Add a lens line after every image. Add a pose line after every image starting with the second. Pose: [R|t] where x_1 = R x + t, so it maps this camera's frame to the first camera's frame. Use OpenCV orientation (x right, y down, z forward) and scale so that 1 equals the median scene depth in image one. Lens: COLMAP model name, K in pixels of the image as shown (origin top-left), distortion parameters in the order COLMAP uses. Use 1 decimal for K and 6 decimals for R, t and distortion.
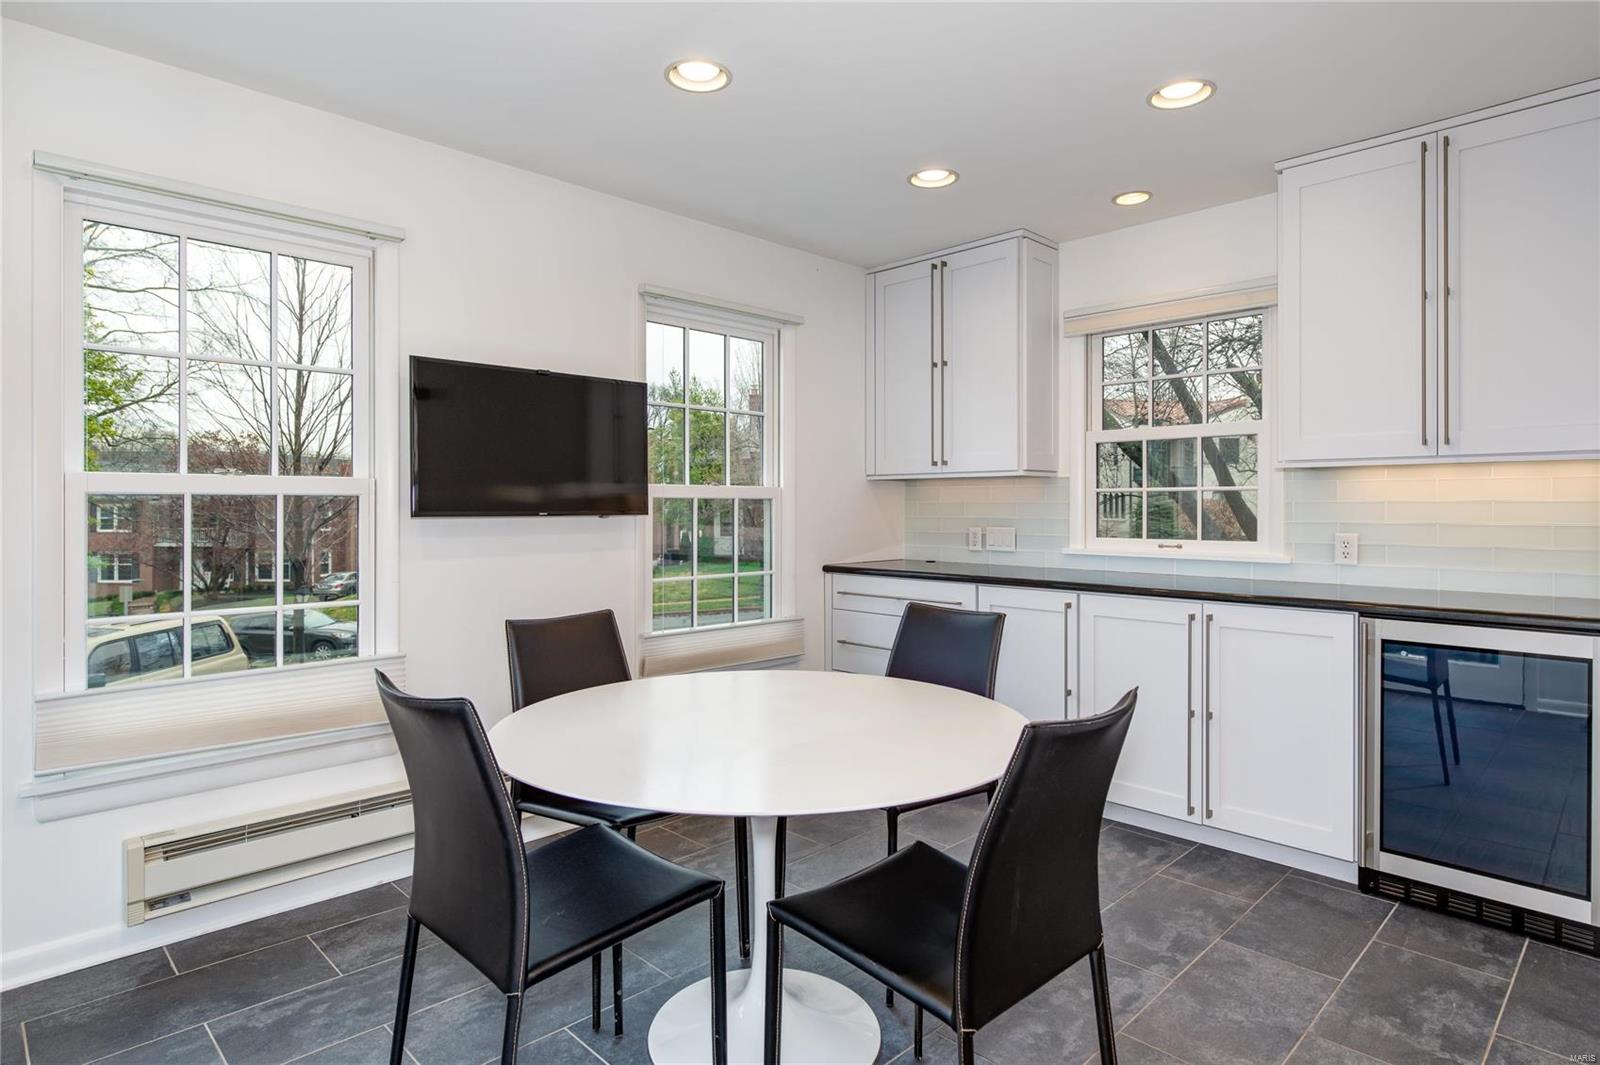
lens RADIAL K [[850.3, 0, 802.5], [0, 850.3, 518.3], [0, 0, 1]] dist [0.003711, 0.000825]
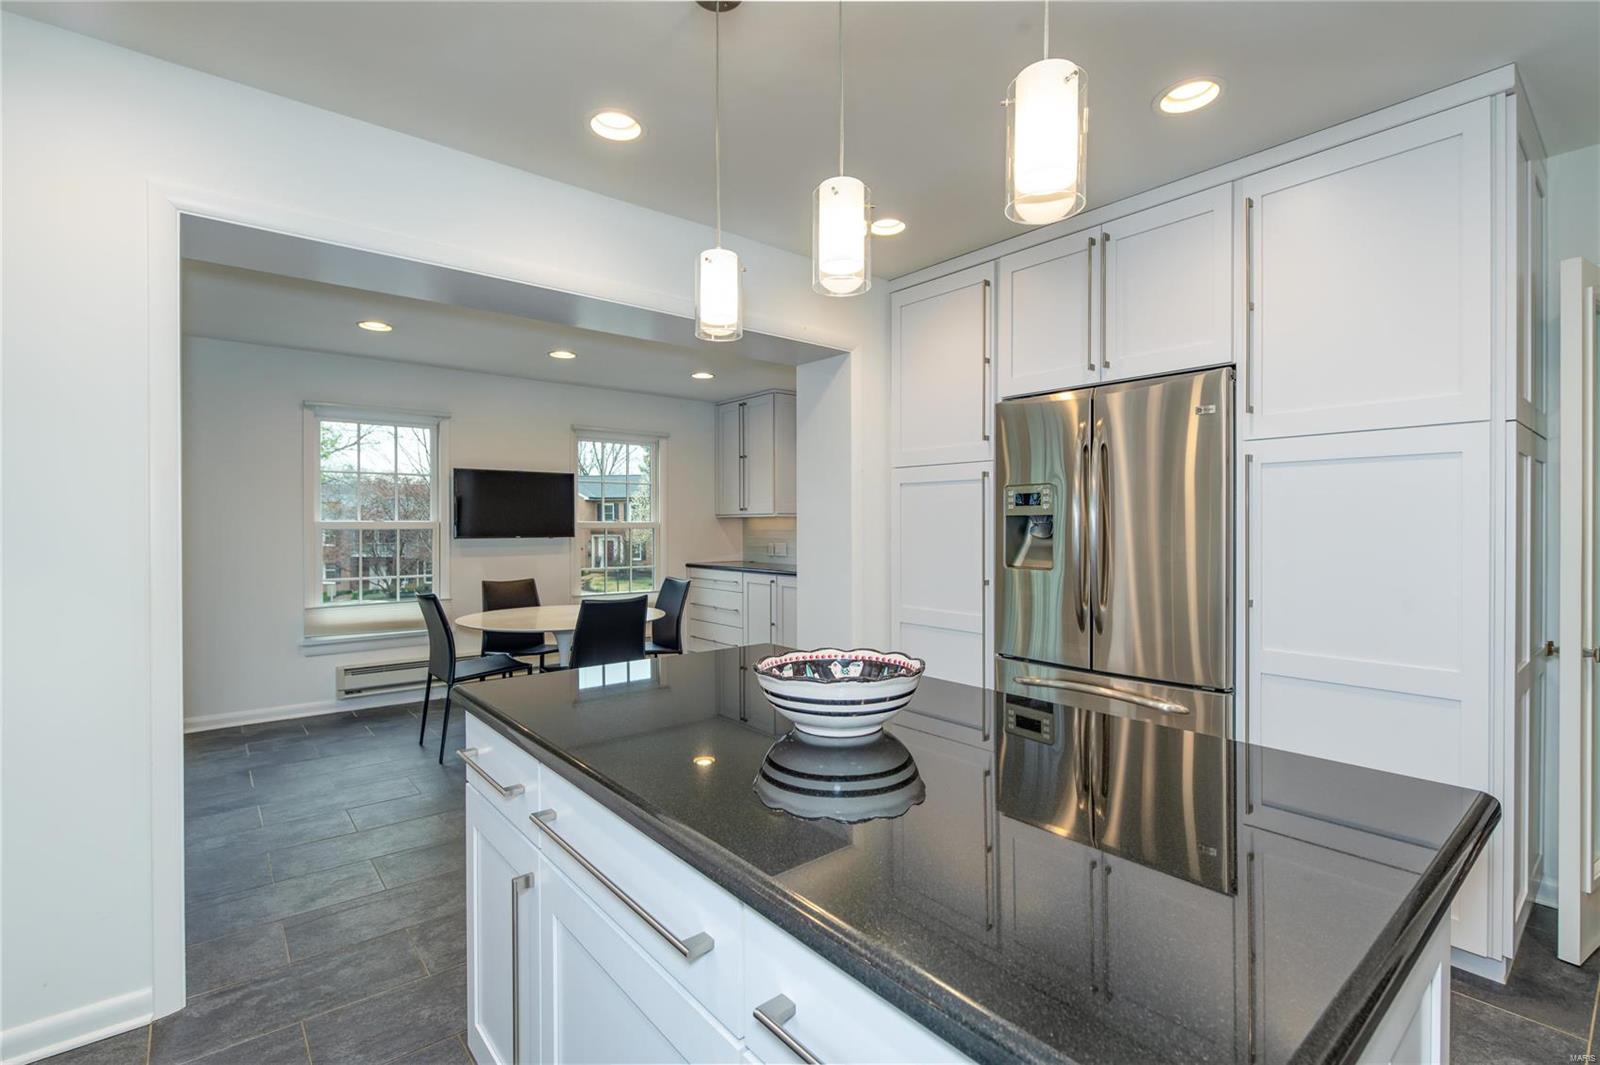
lens RADIAL K [[723.0, 0, 800.0], [0, 723.0, 532.5], [0, 0, 1]] dist [0.028105, -0.000063]
pose [[0.995020, -0.000405, -0.099673, 0.551253], [0.000031, 0.999993, -0.003752, -0.008979], [0.099674, 0.003731, 0.995013, -0.716558]]
